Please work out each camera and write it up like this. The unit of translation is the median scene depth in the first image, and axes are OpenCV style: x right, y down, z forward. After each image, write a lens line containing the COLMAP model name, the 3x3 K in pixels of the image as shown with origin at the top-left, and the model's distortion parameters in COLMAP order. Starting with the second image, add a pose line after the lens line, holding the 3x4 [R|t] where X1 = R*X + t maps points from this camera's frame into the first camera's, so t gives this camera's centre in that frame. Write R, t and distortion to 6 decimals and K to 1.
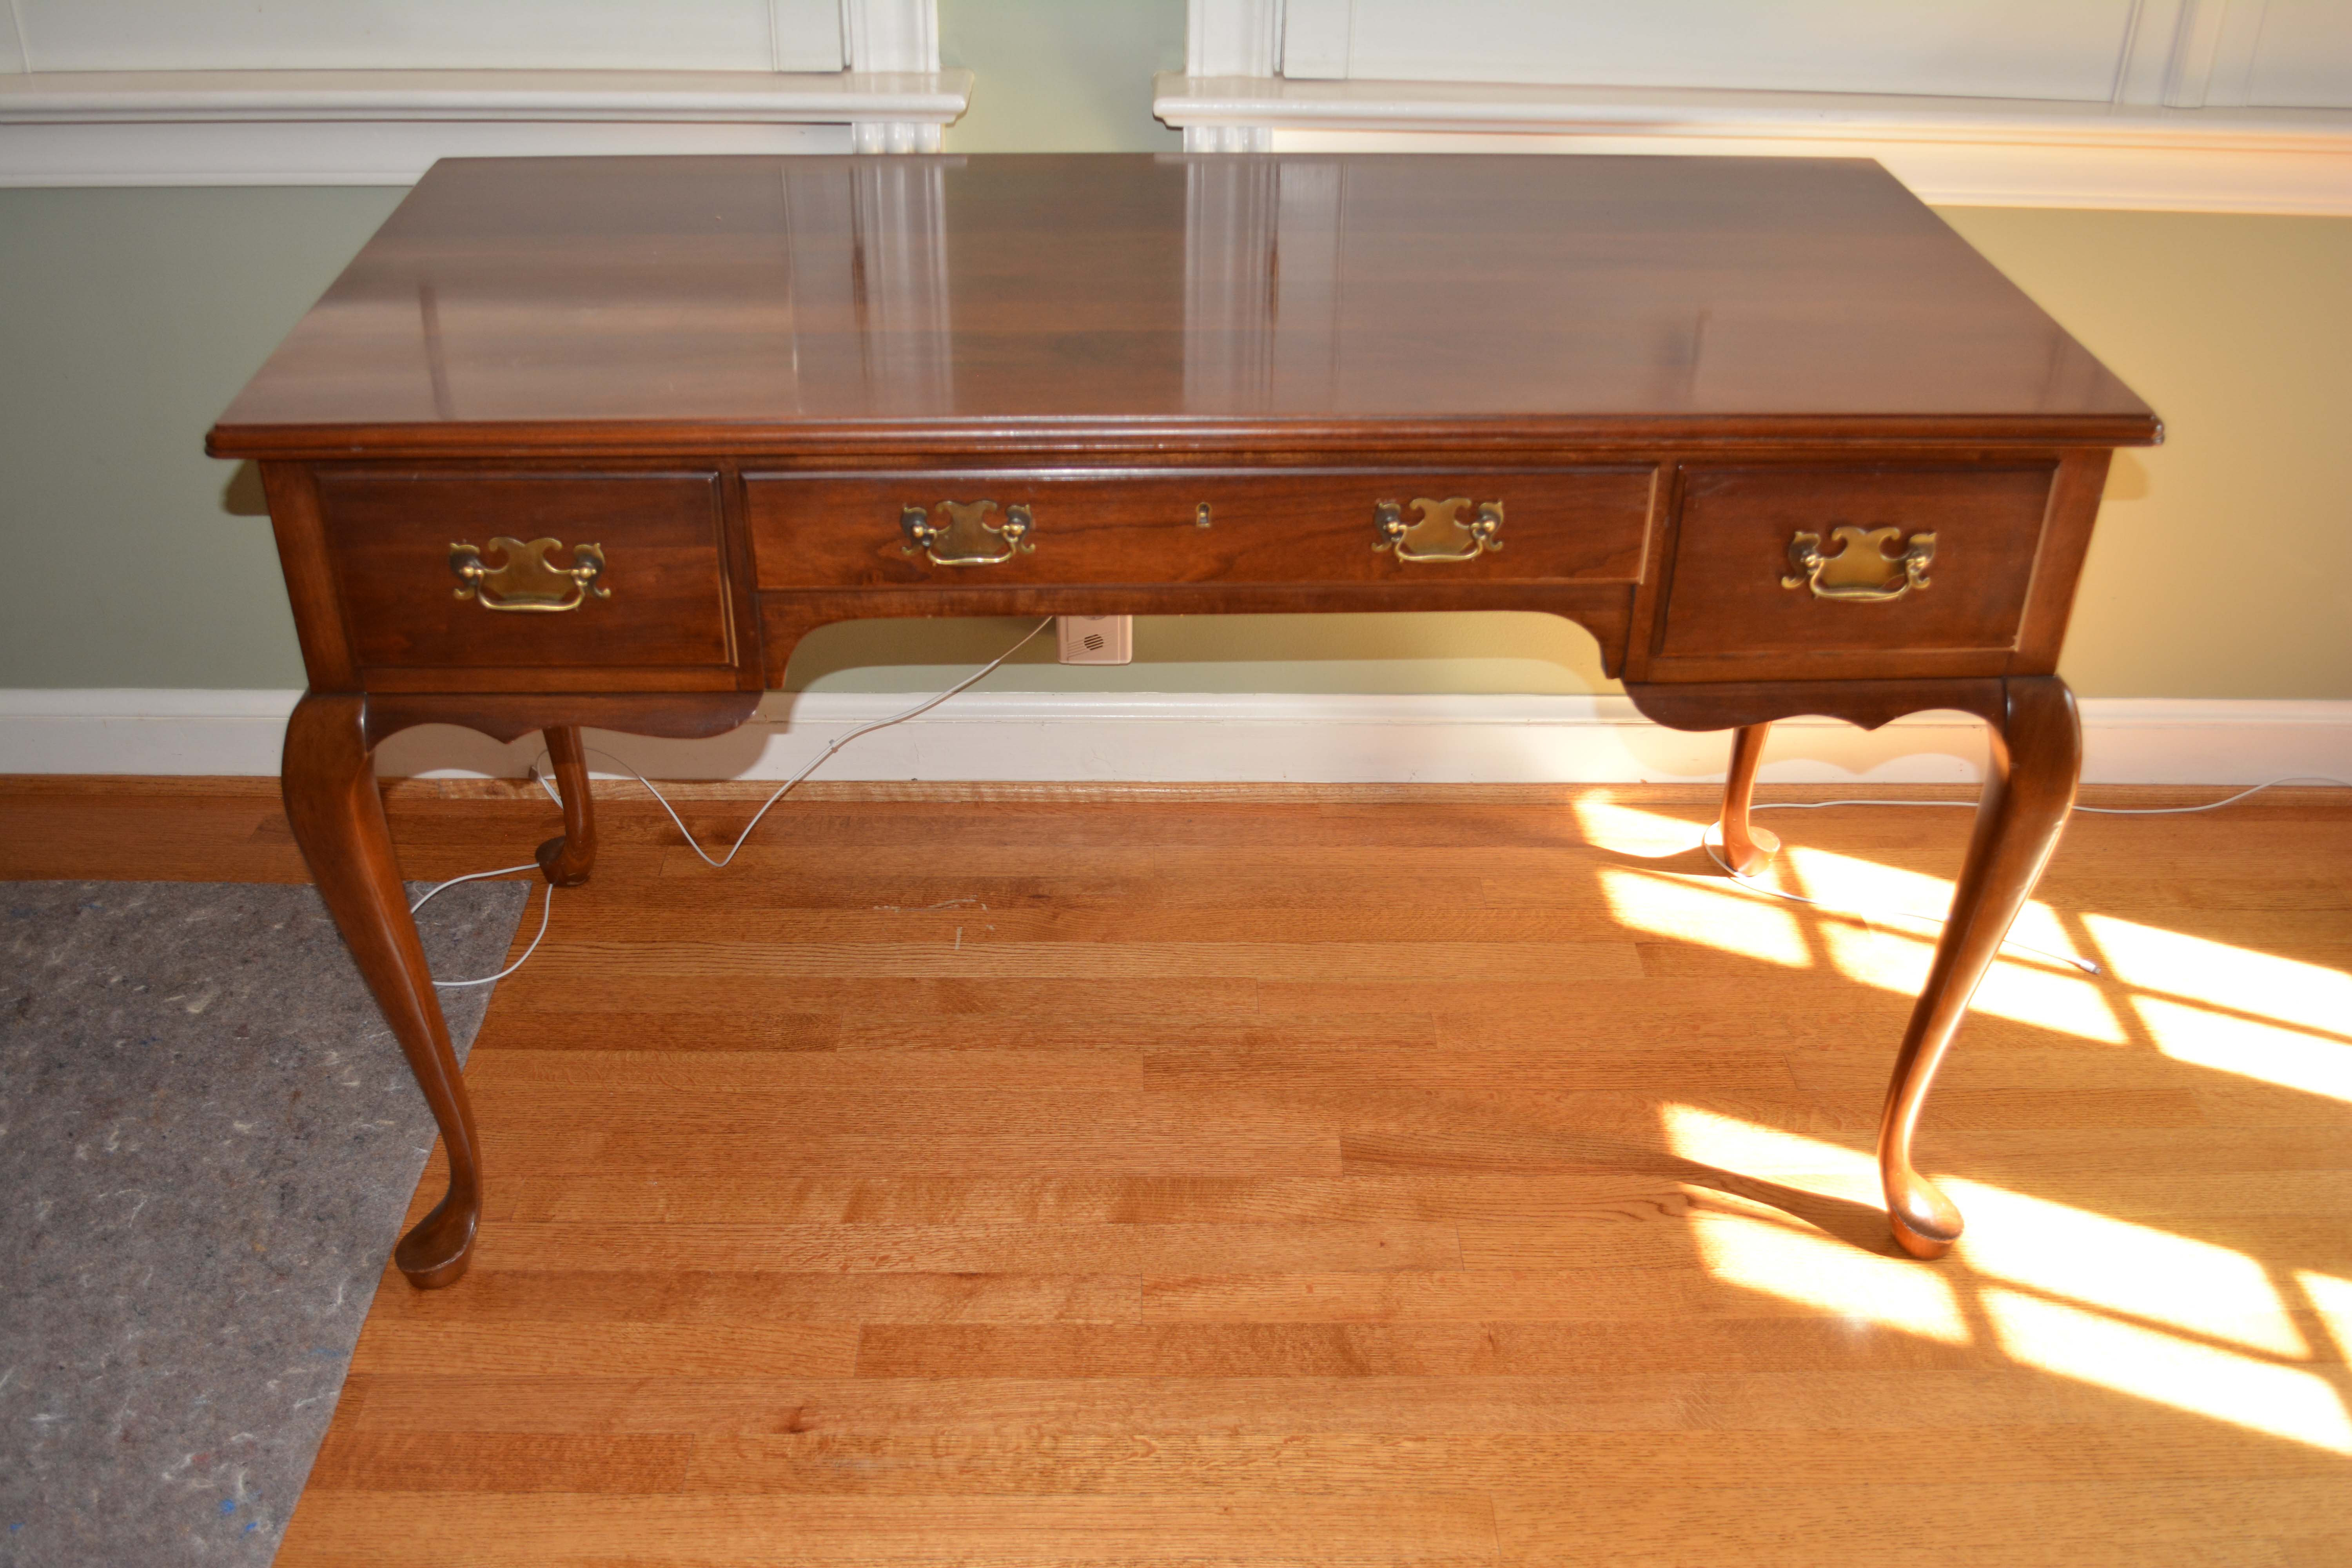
lens RADIAL K [[2251.7, 0, 1163.2], [0, 2251.7, 782.2], [0, 0, 1]] dist [-0.066490, 0.000000]
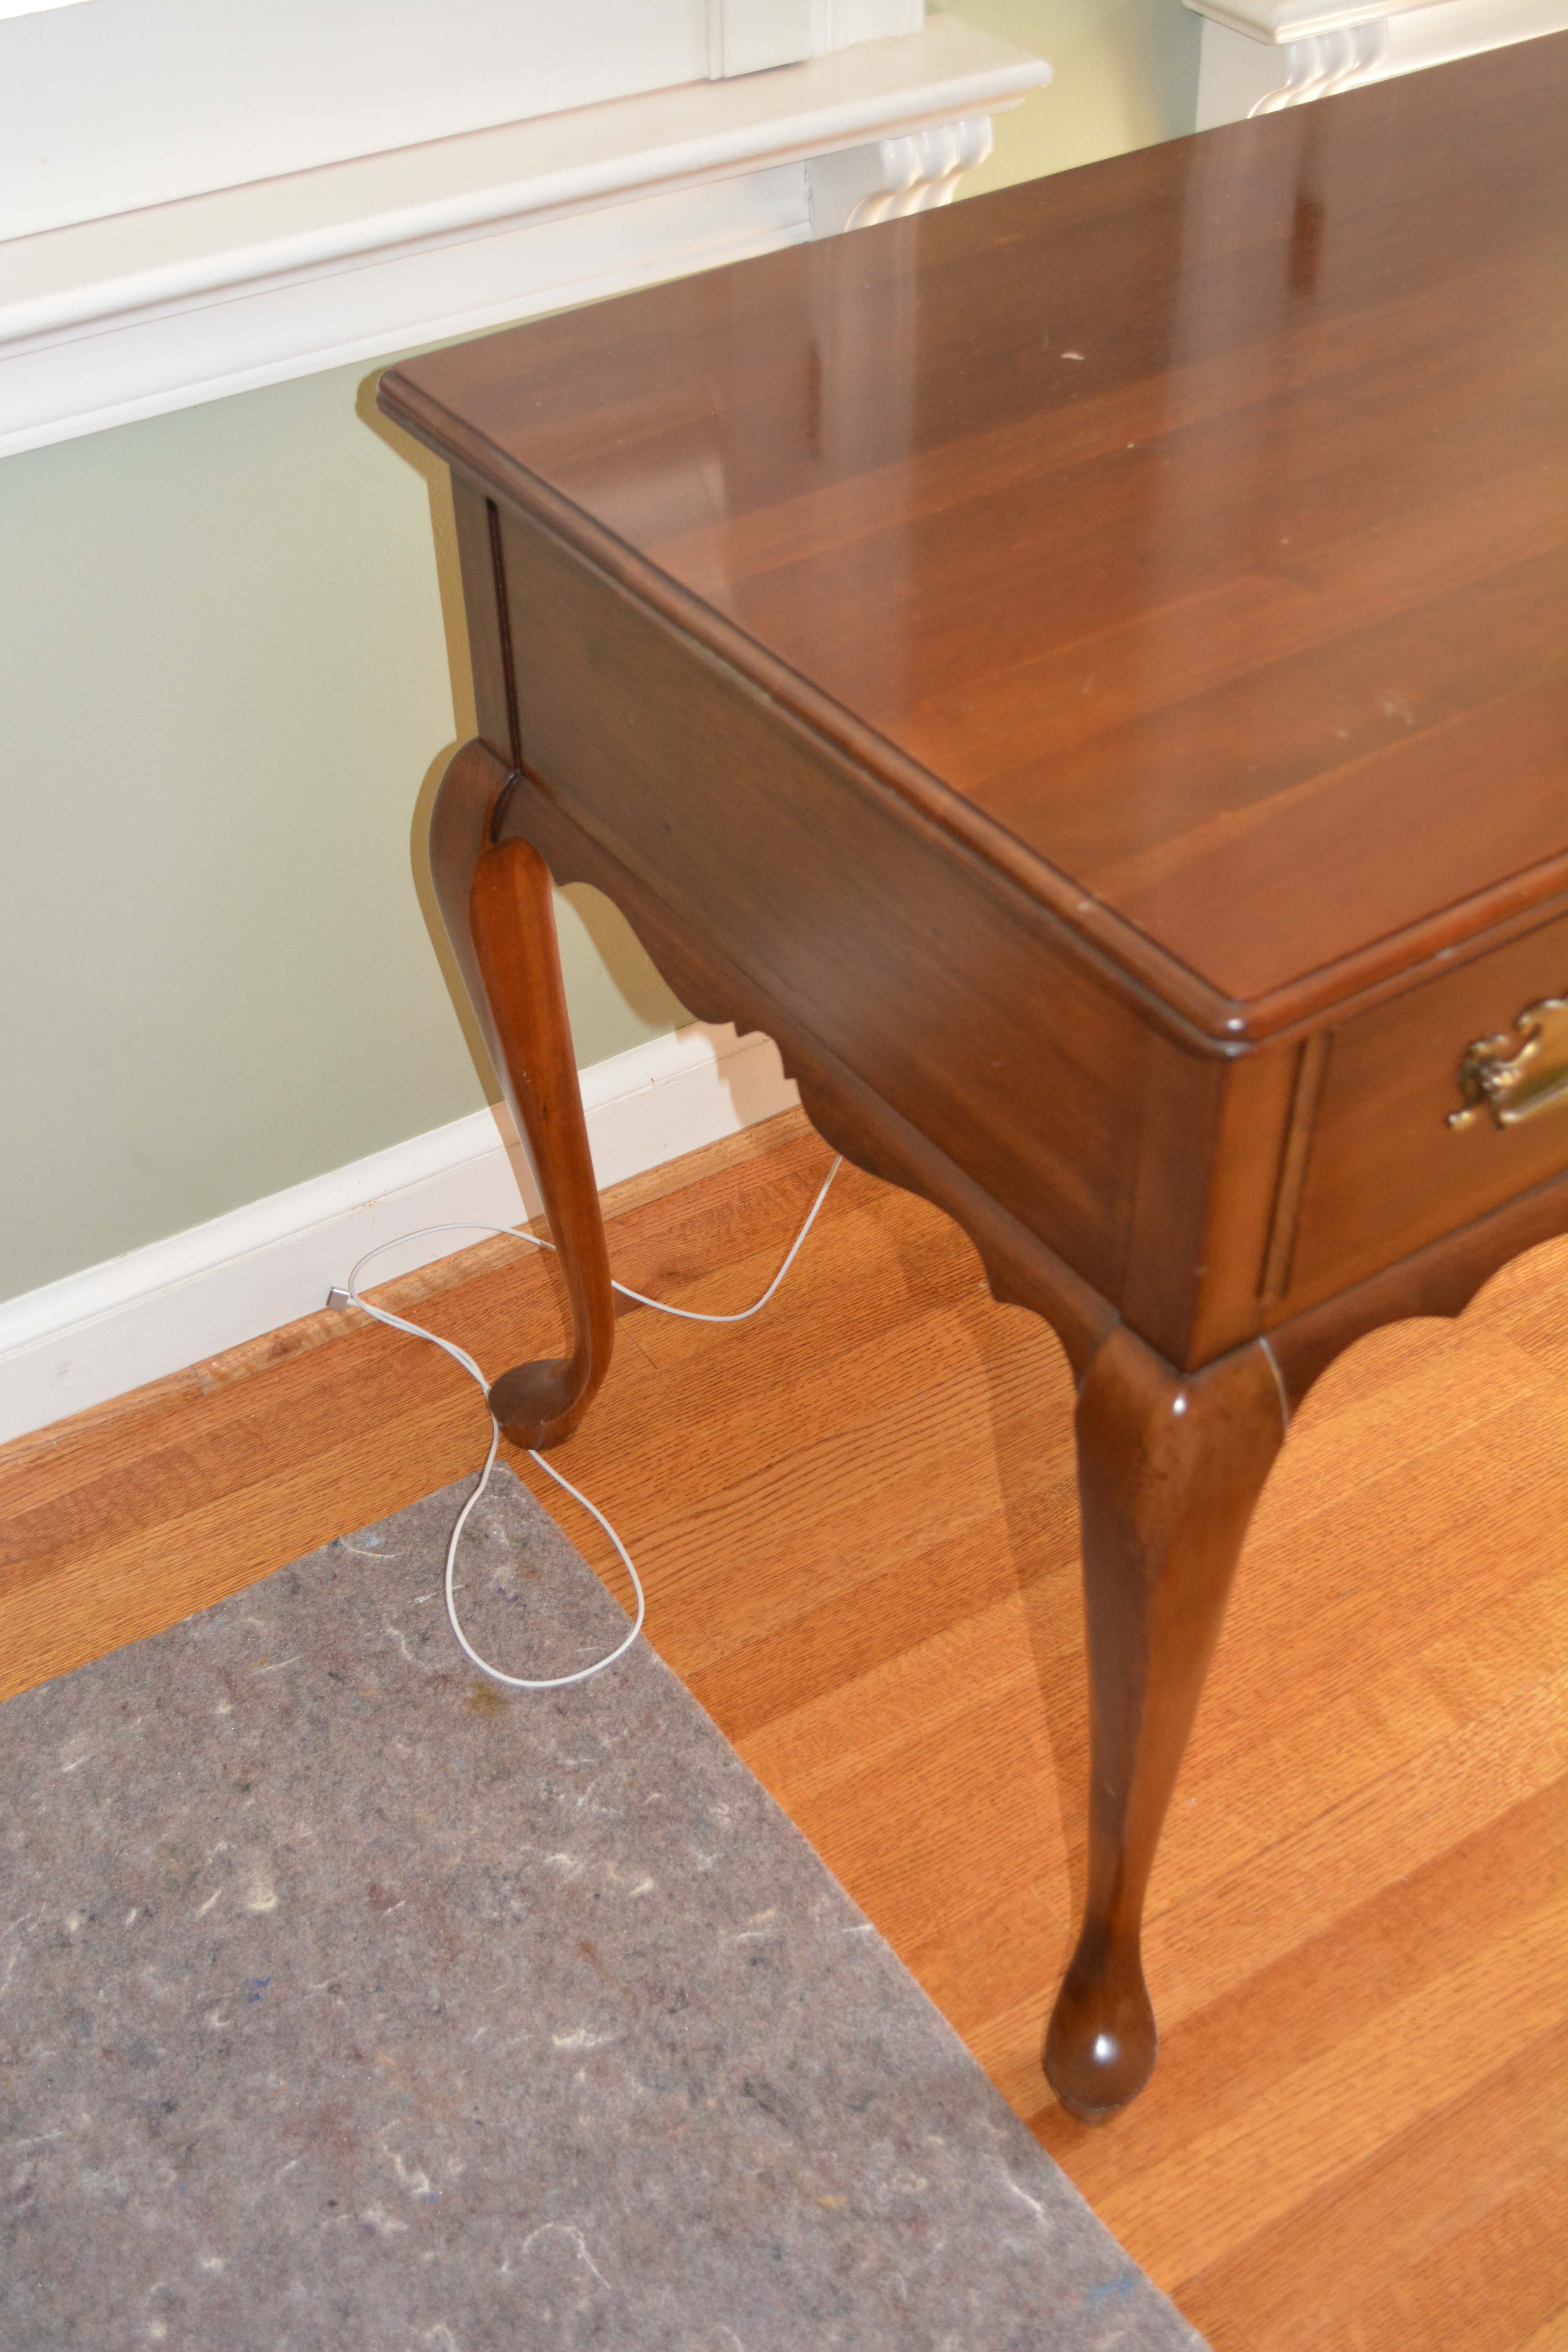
lens RADIAL K [[2646.4, 0, 769.7], [0, 2646.4, 1157.7], [0, 0, 1]] dist [-0.048708, 0.000000]
pose [[0.841705, -0.371462, 0.391854, -0.616917], [0.298017, 0.924793, 0.236525, -0.244220], [-0.450244, -0.082305, 0.889104, 0.391171]]
